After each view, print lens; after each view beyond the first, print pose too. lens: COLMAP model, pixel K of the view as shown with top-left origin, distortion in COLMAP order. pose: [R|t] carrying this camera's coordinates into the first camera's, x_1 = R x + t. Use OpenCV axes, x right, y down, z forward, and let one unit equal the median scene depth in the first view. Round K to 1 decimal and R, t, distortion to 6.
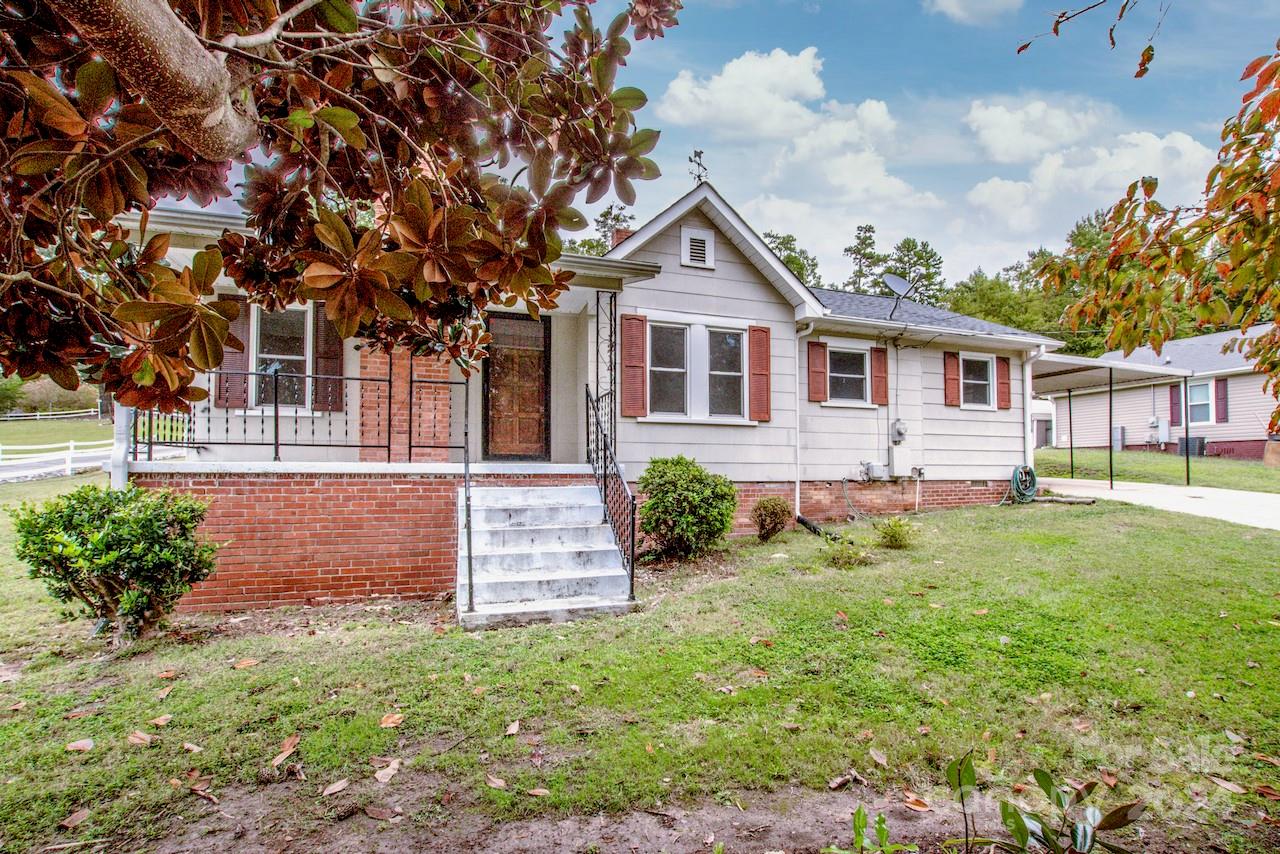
lens RADIAL K [[580.3, 0, 640.6], [0, 580.3, 456.8], [0, 0, 1]] dist [-0.037651, 0.006366]
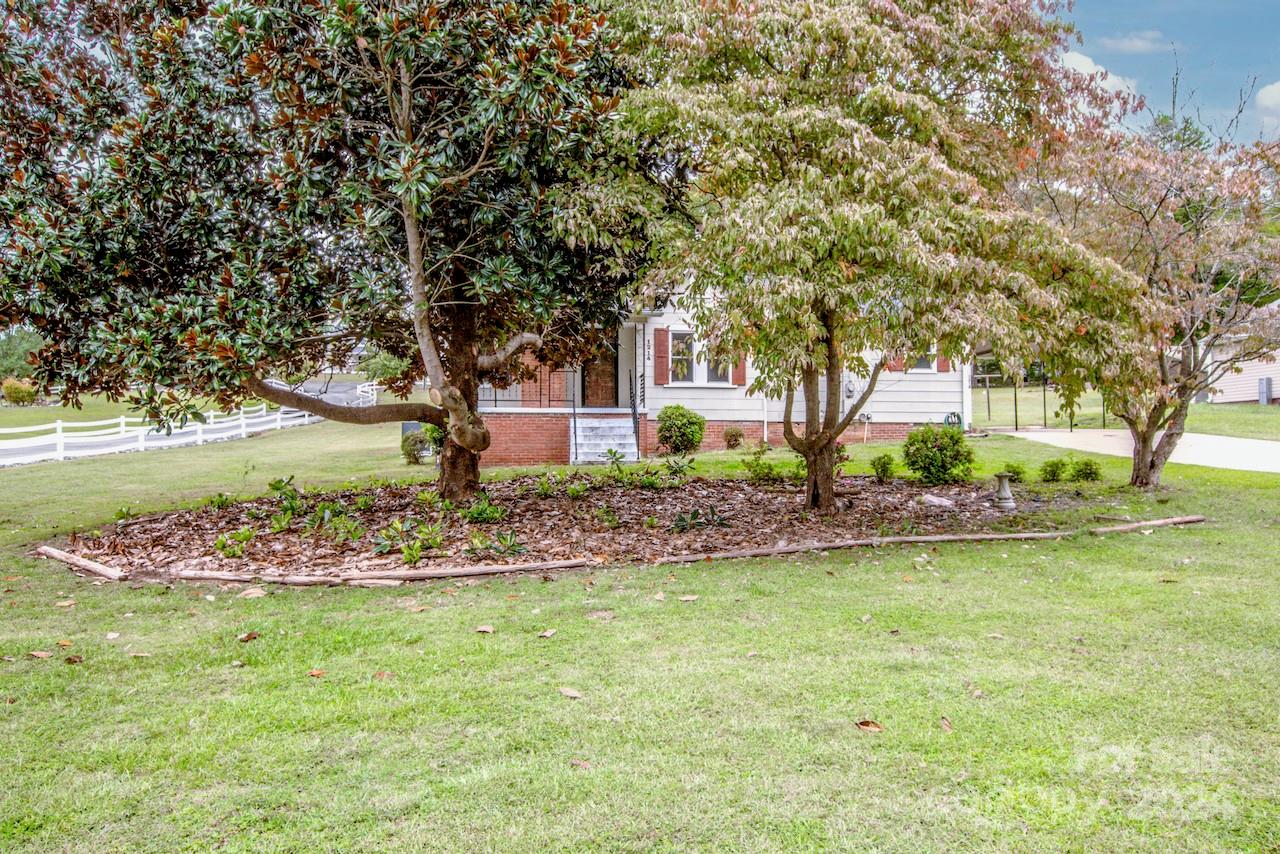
lens RADIAL K [[861.3, 0, 640.5], [0, 861.3, 430.8], [0, 0, 1]] dist [-0.002117, -0.000082]
pose [[0.978007, -0.008258, -0.208409, 0.457108], [0.007633, 0.999964, -0.003800, 0.081376], [0.208433, 0.002125, 0.978034, -1.564317]]
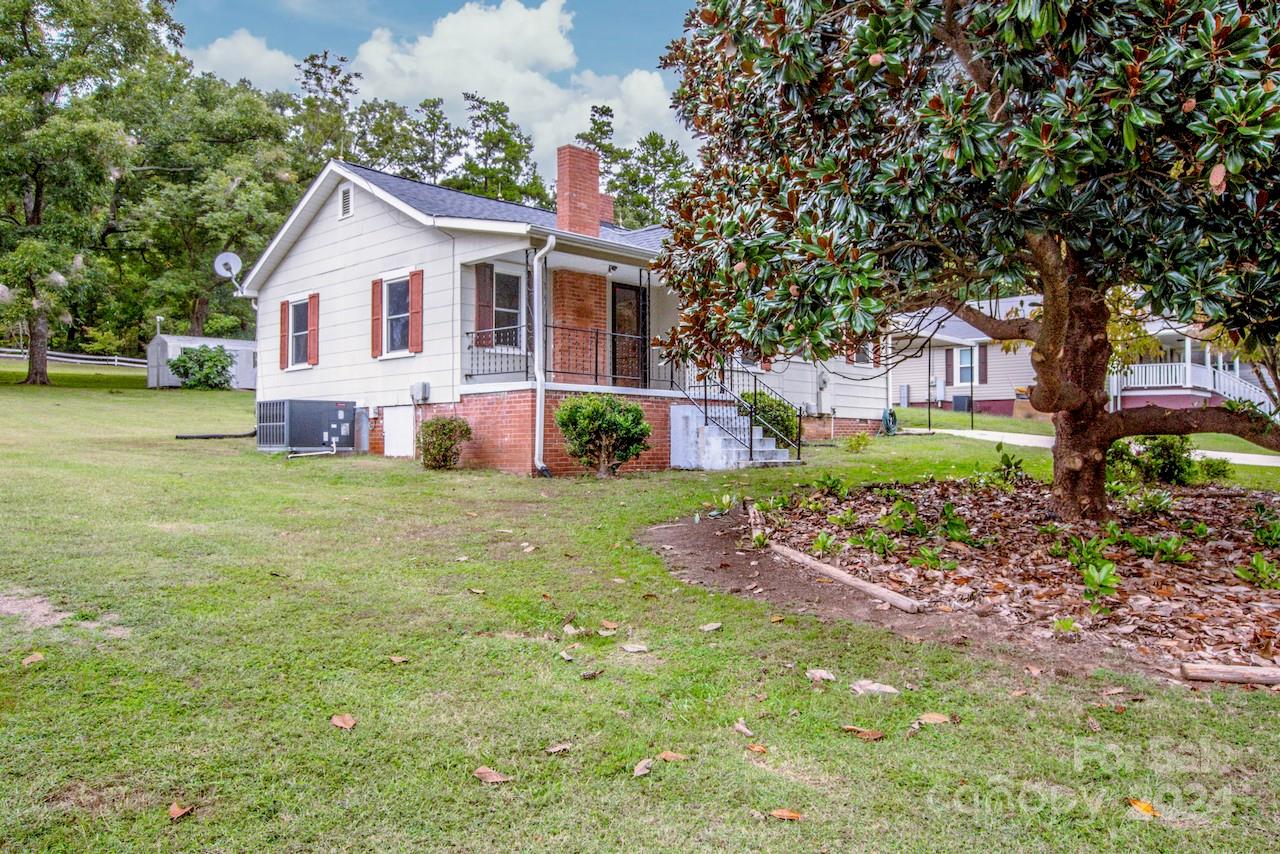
lens RADIAL K [[942.7, 0, 611.9], [0, 942.7, 443.7], [0, 0, 1]] dist [-0.005477, 0.000383]
pose [[0.897051, 0.001356, 0.441925, -1.186859], [-0.011130, 0.999747, 0.019525, 0.080347], [-0.441787, -0.022434, 0.896839, -0.942642]]
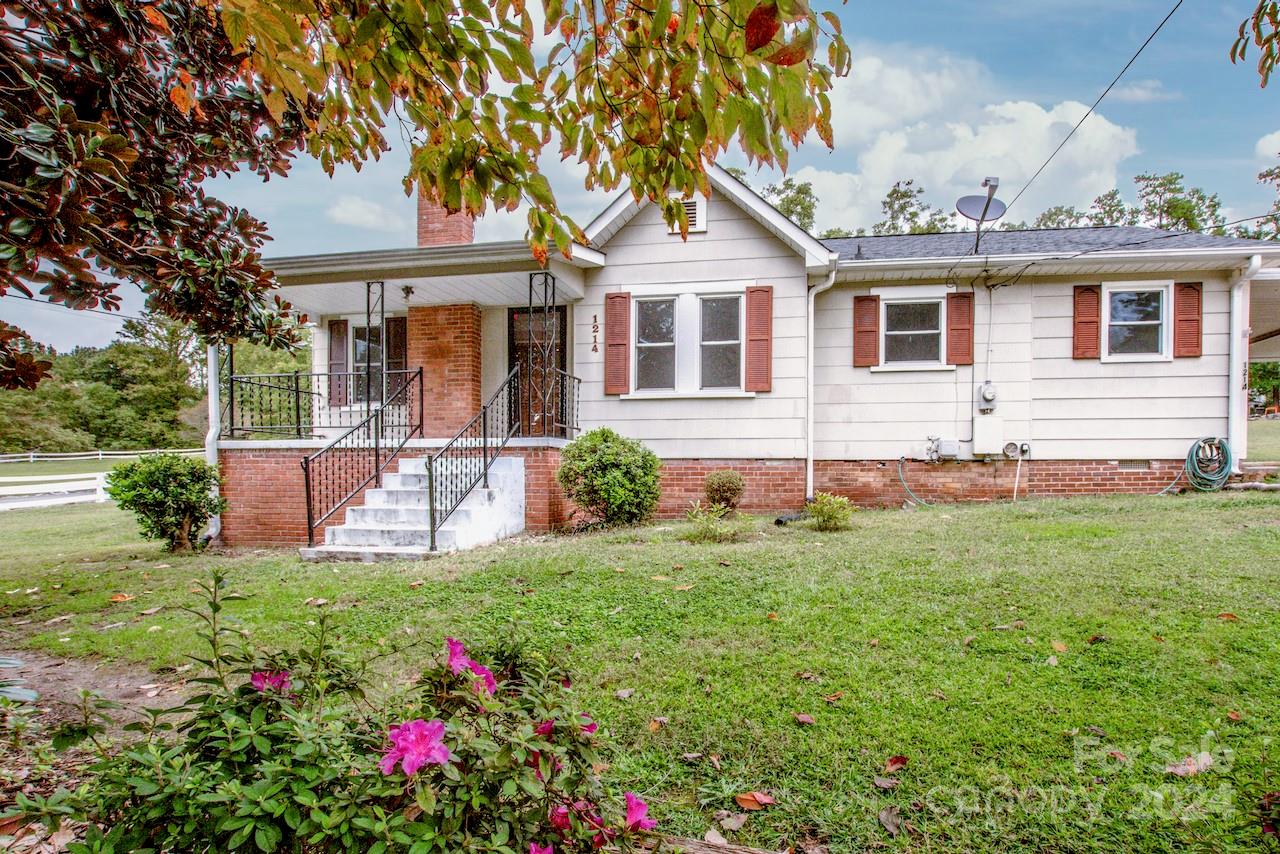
lens RADIAL K [[581.5, 0, 725.7], [0, 581.5, 495.3], [0, 0, 1]] dist [-0.021413, -0.000046]
pose [[0.896342, 0.012796, -0.443178, 0.576072], [0.011342, 0.998594, 0.051773, 0.053427], [0.443218, -0.051433, 0.894937, 0.154857]]
